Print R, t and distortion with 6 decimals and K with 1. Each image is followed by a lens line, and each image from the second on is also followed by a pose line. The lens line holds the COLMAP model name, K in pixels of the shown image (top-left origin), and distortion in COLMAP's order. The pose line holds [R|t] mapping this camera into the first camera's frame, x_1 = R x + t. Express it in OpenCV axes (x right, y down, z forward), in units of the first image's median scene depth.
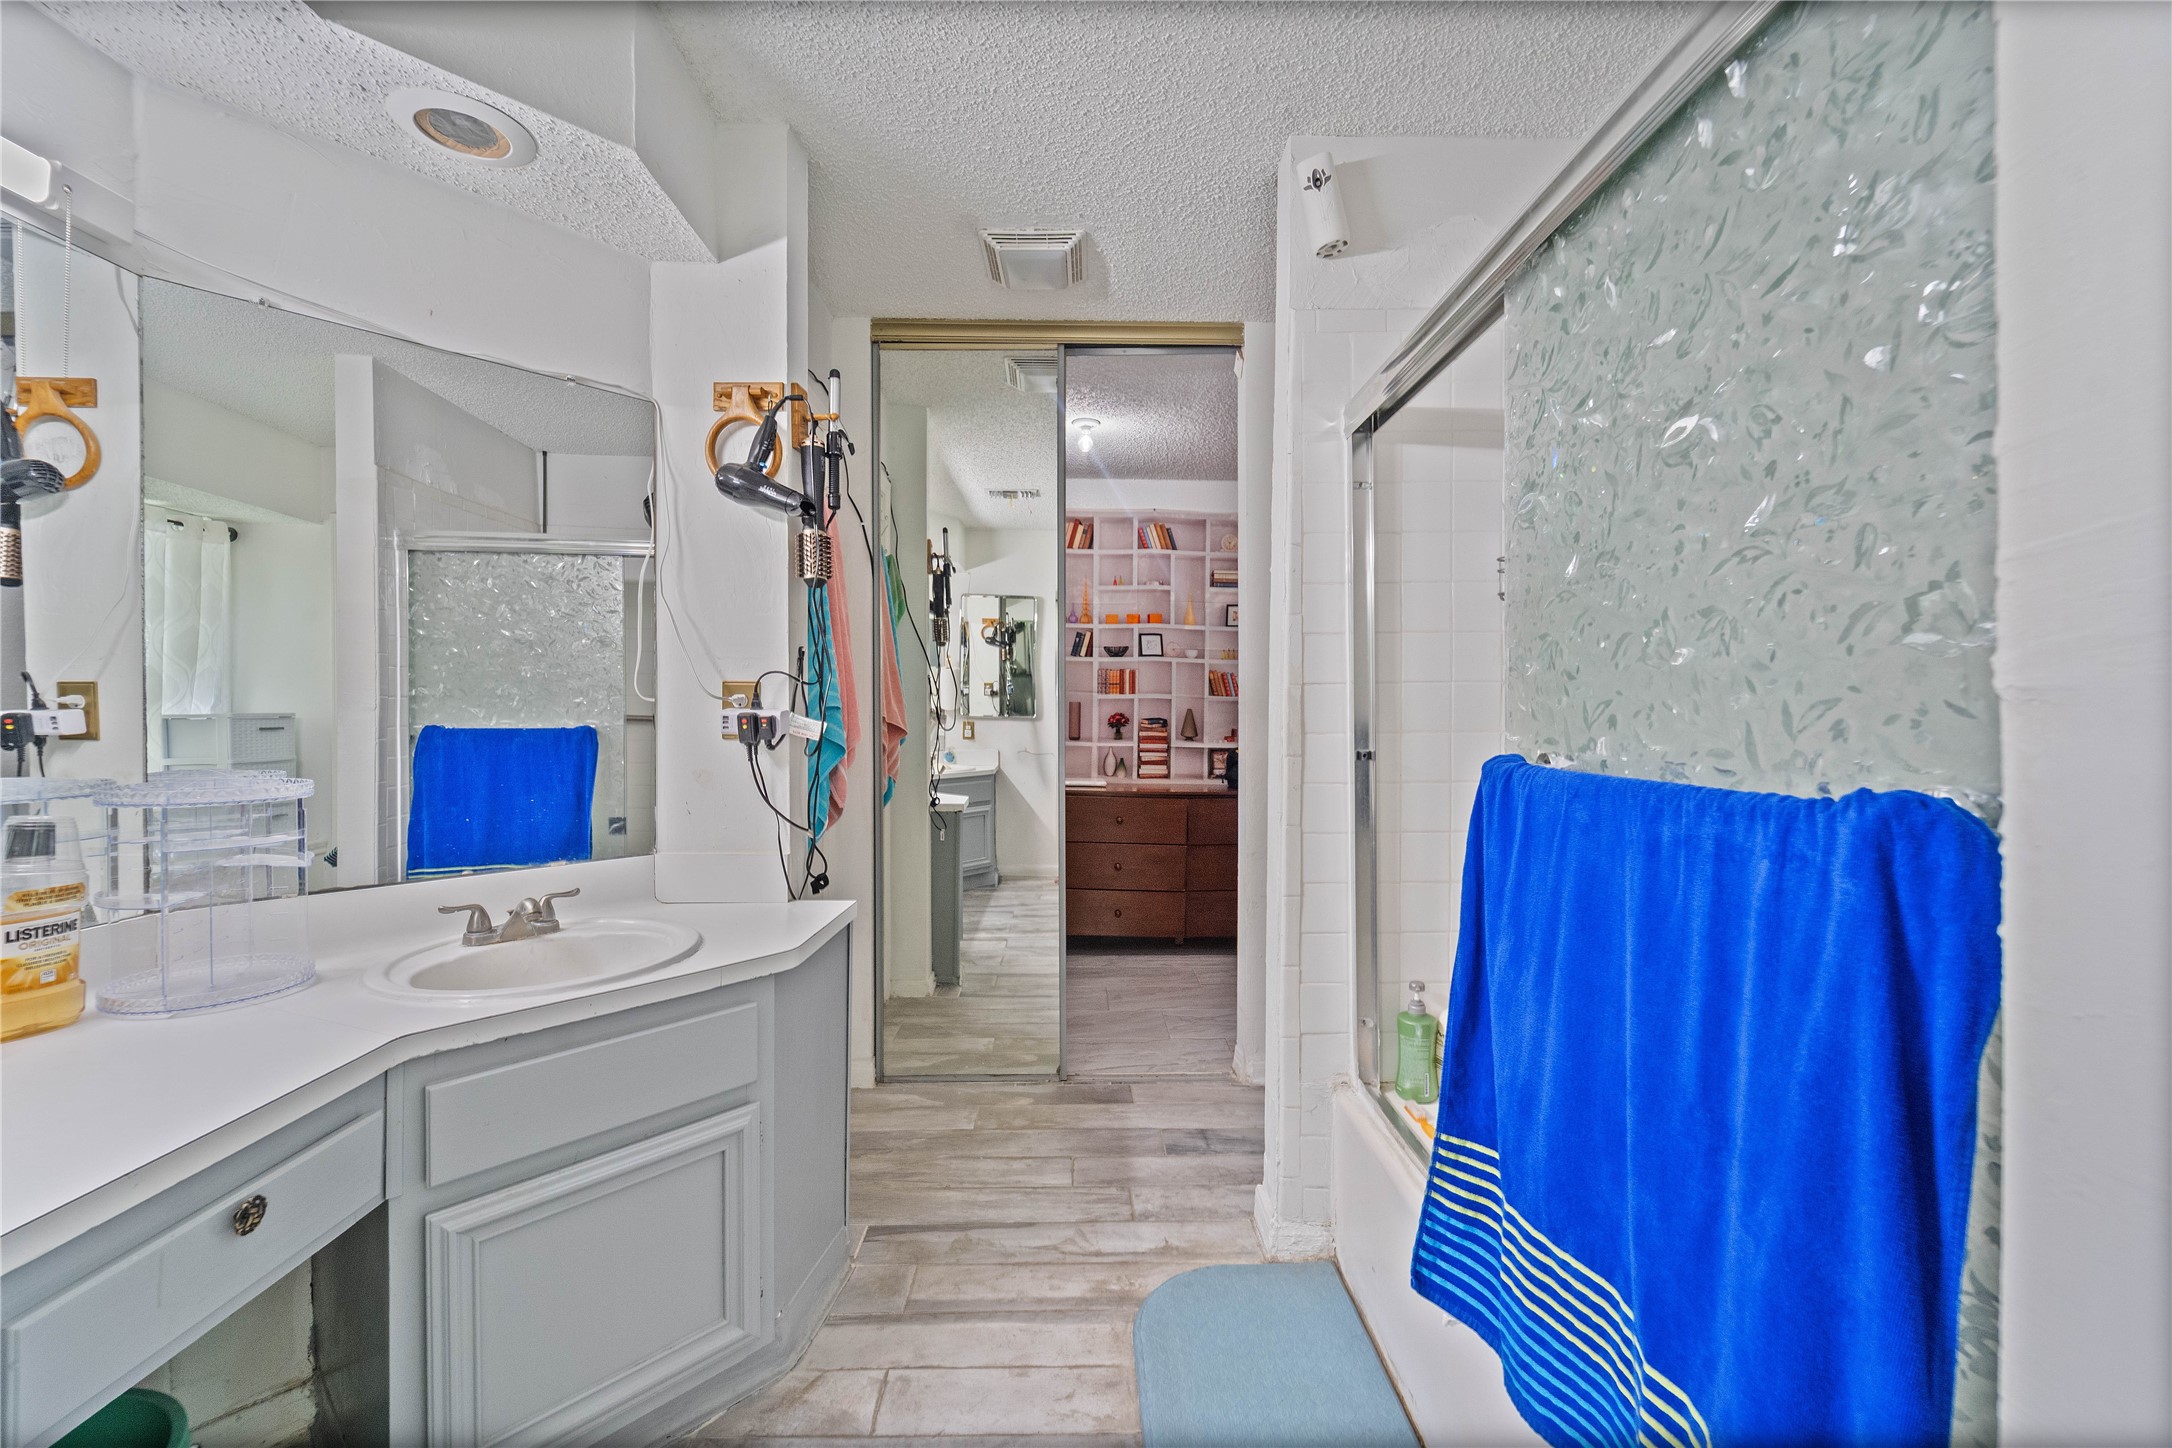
lens RADIAL K [[873.3, 0, 1040.9], [0, 873.3, 715.3], [0, 0, 1]] dist [0.001452, -0.001653]
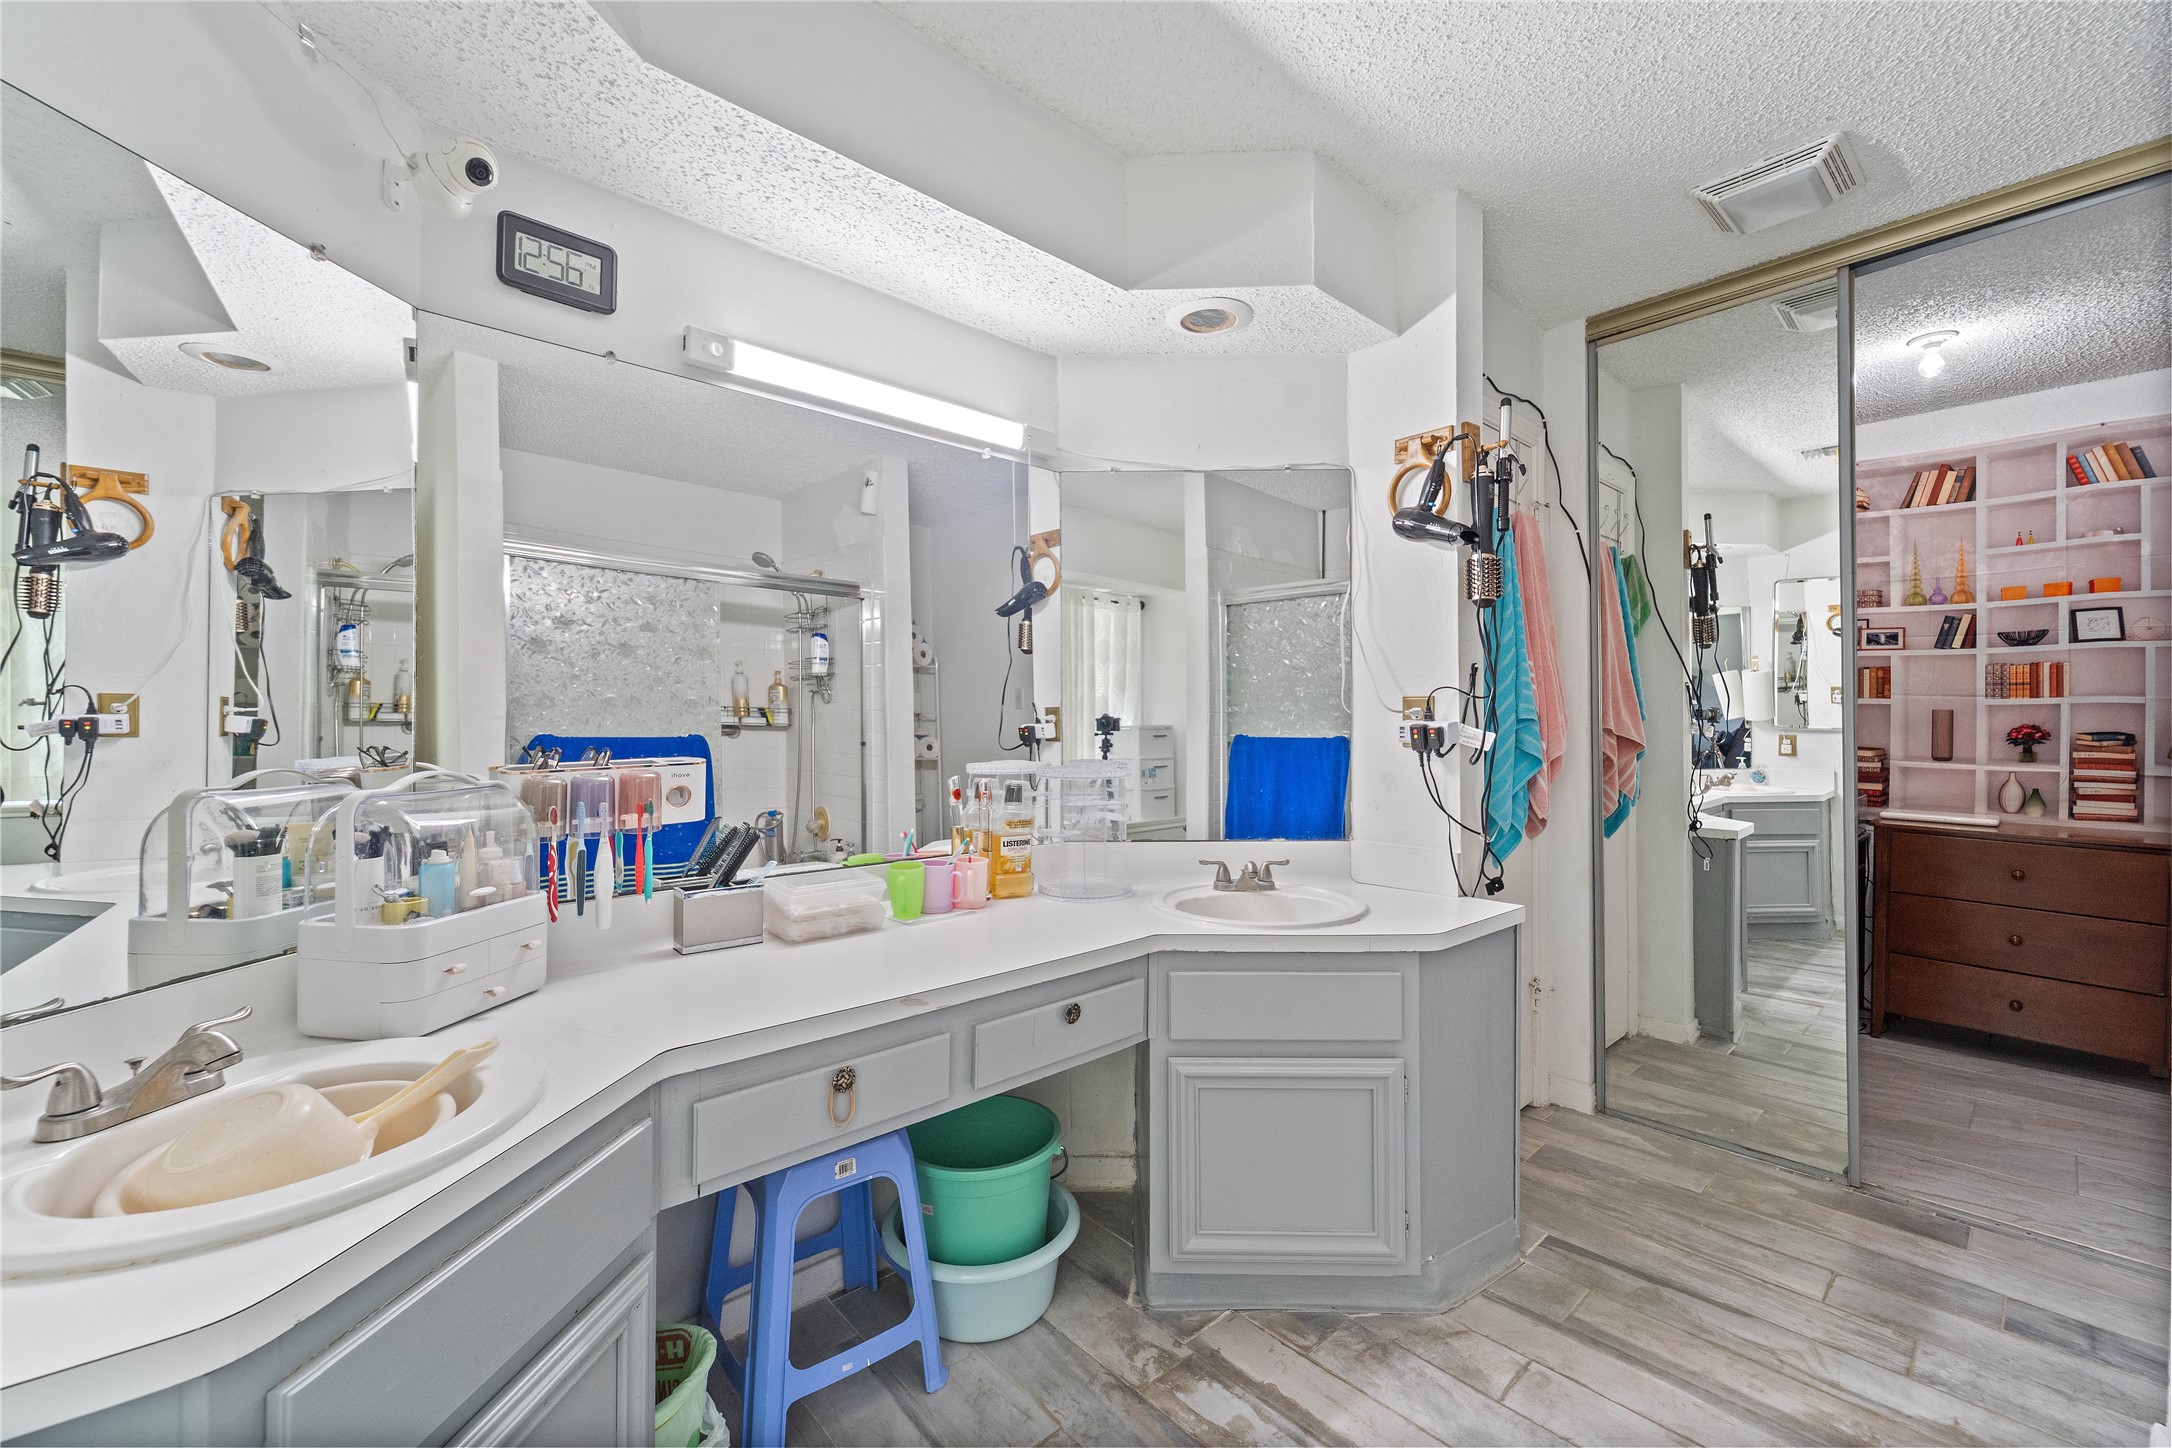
lens RADIAL K [[873.3, 0, 1094.2], [0, 873.3, 718.3], [0, 0, 1]] dist [0.001452, -0.001653]
pose [[0.658781, -0.007514, -0.752297, 0.152767], [-0.001275, 0.999938, -0.011104, 0.001530], [0.752334, 0.008274, 0.658730, -0.042720]]
